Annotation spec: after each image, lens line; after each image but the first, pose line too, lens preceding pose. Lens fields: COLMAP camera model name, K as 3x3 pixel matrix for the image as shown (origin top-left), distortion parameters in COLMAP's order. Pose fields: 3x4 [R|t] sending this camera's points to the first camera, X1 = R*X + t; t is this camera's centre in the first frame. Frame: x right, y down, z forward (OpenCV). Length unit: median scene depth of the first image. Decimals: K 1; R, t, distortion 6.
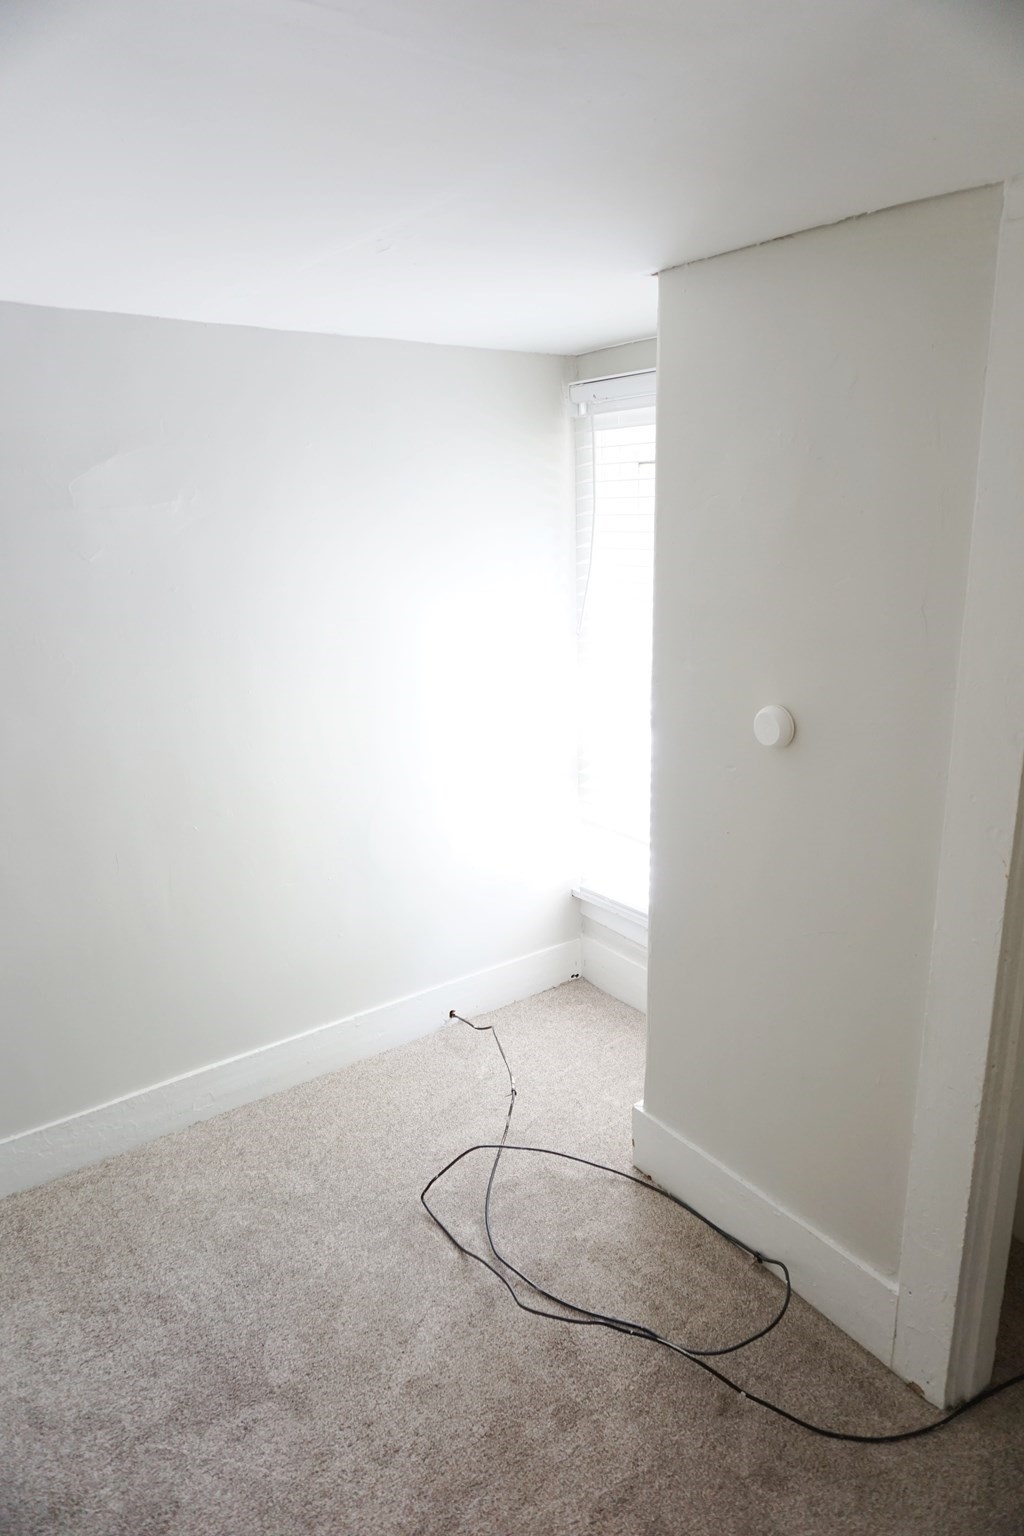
lens RADIAL K [[1025.5, 0, 512.5], [0, 1025.5, 765.6], [0, 0, 1]] dist [-0.045739, 0.037289]
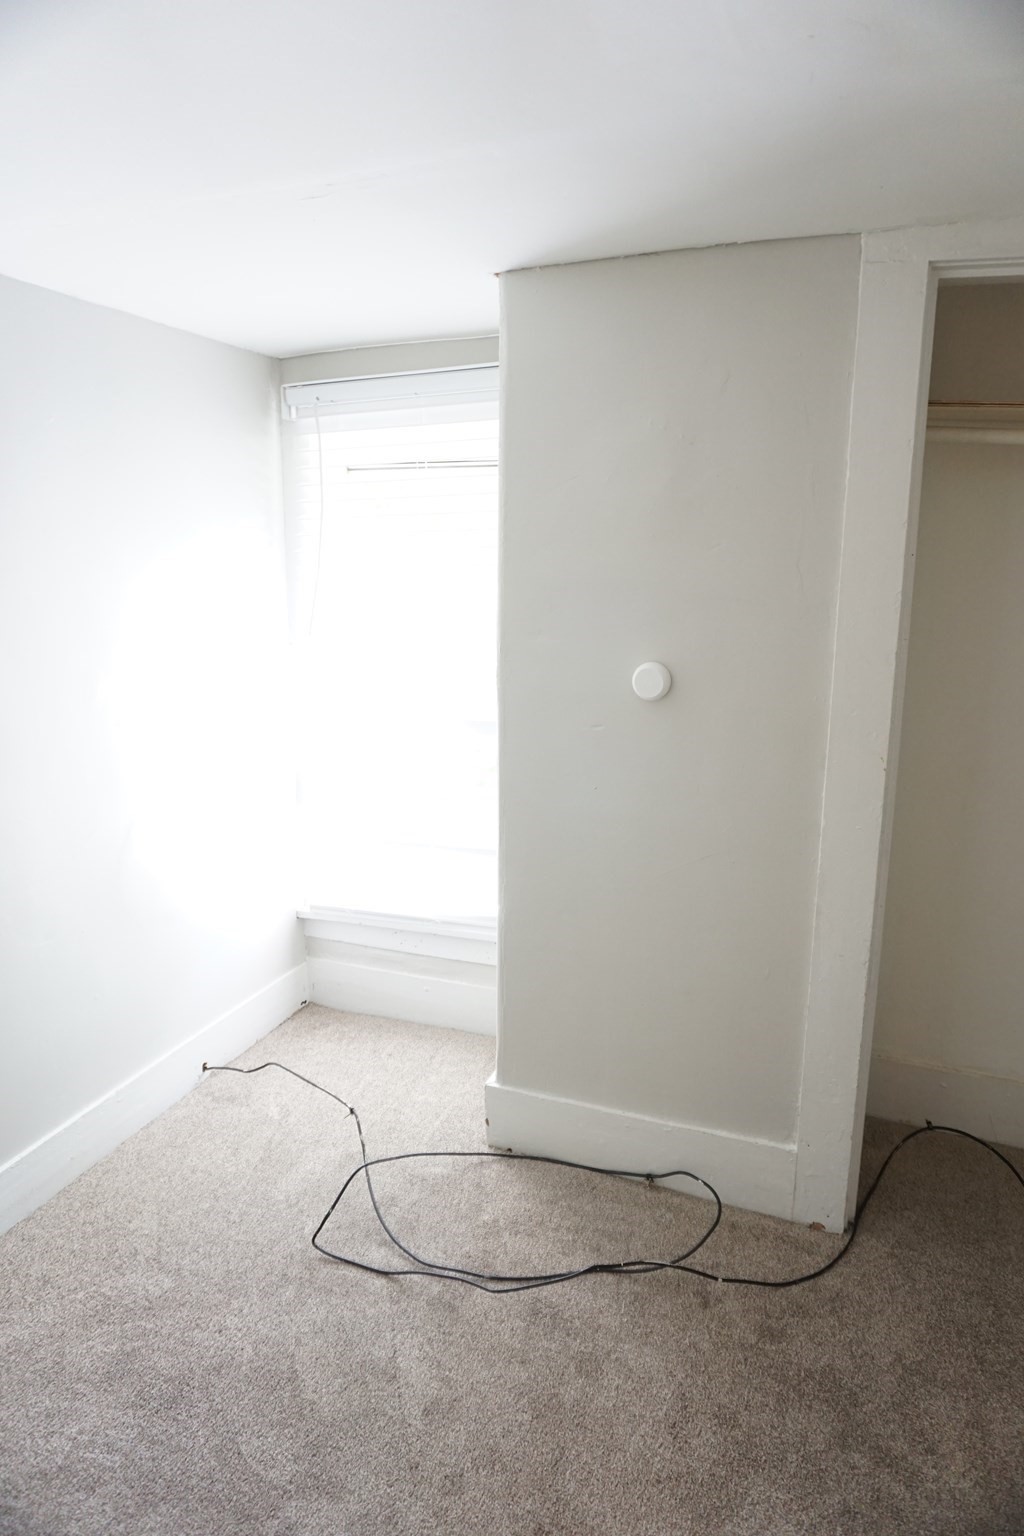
lens RADIAL K [[1025.5, 0, 509.1], [0, 1025.5, 765.4], [0, 0, 1]] dist [-0.045739, 0.037289]
pose [[0.841382, -0.097461, 0.531581, -0.431987], [0.128622, 0.991454, -0.021807, 0.051634], [-0.524913, 0.086721, 0.846727, 0.118247]]
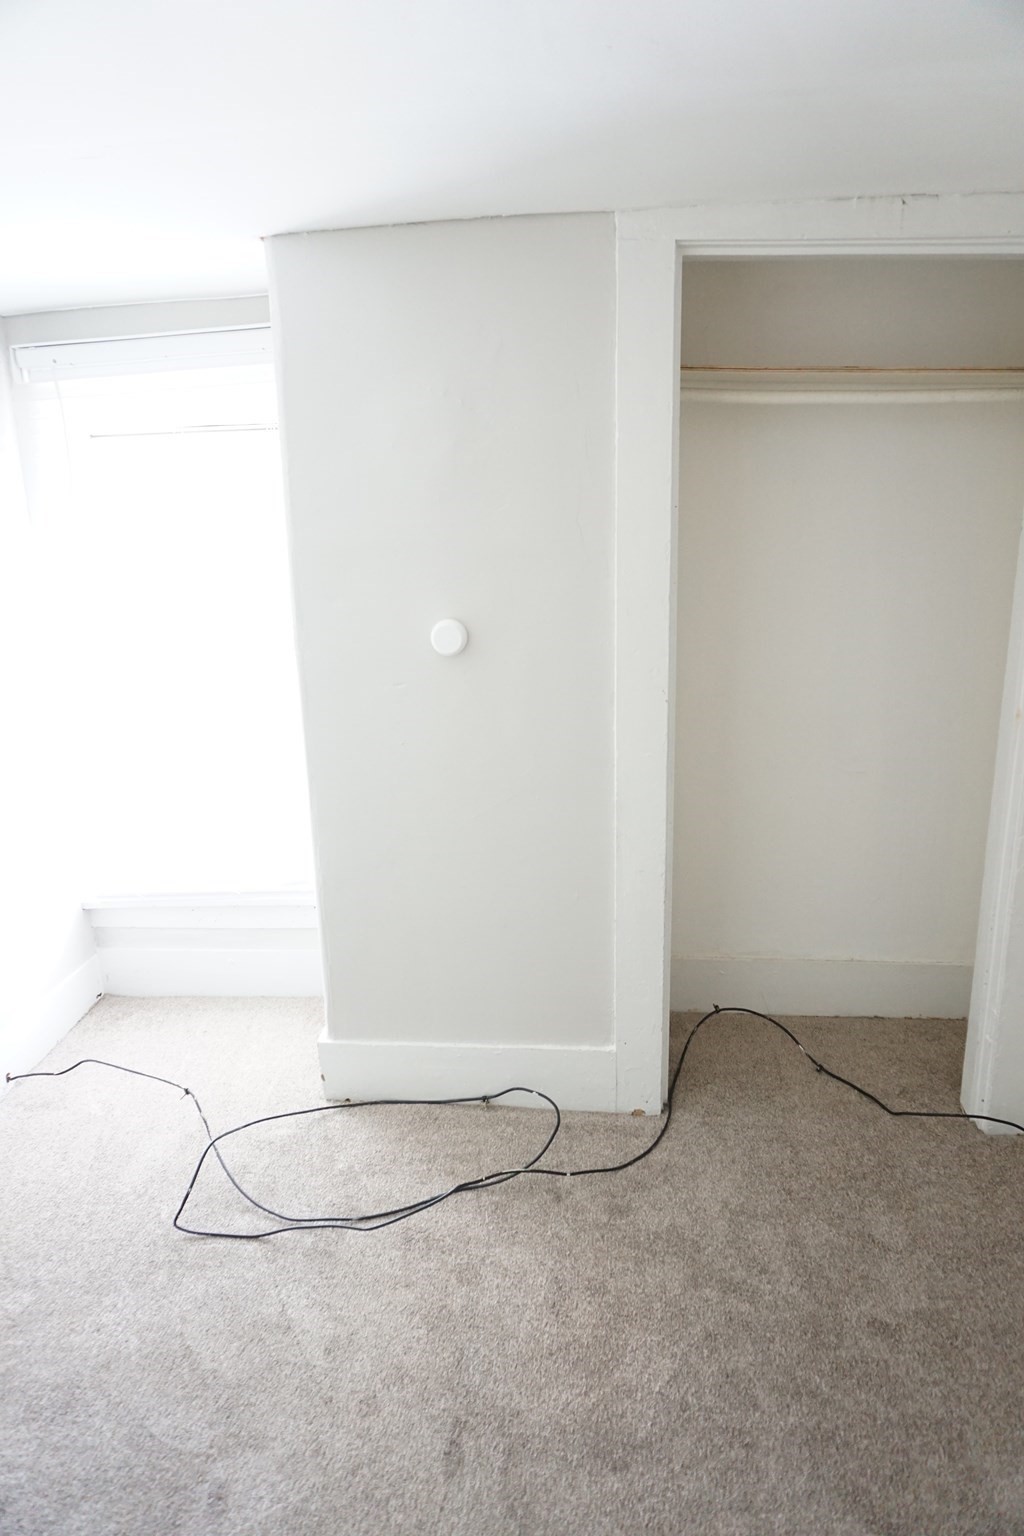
lens RADIAL K [[1025.5, 0, 505.7], [0, 1025.5, 770.3], [0, 0, 1]] dist [-0.045739, 0.037289]
pose [[0.654299, -0.207466, 0.727221, -0.532337], [0.221958, 0.971964, 0.077587, 0.029865], [-0.722930, 0.110647, 0.682004, 0.141130]]
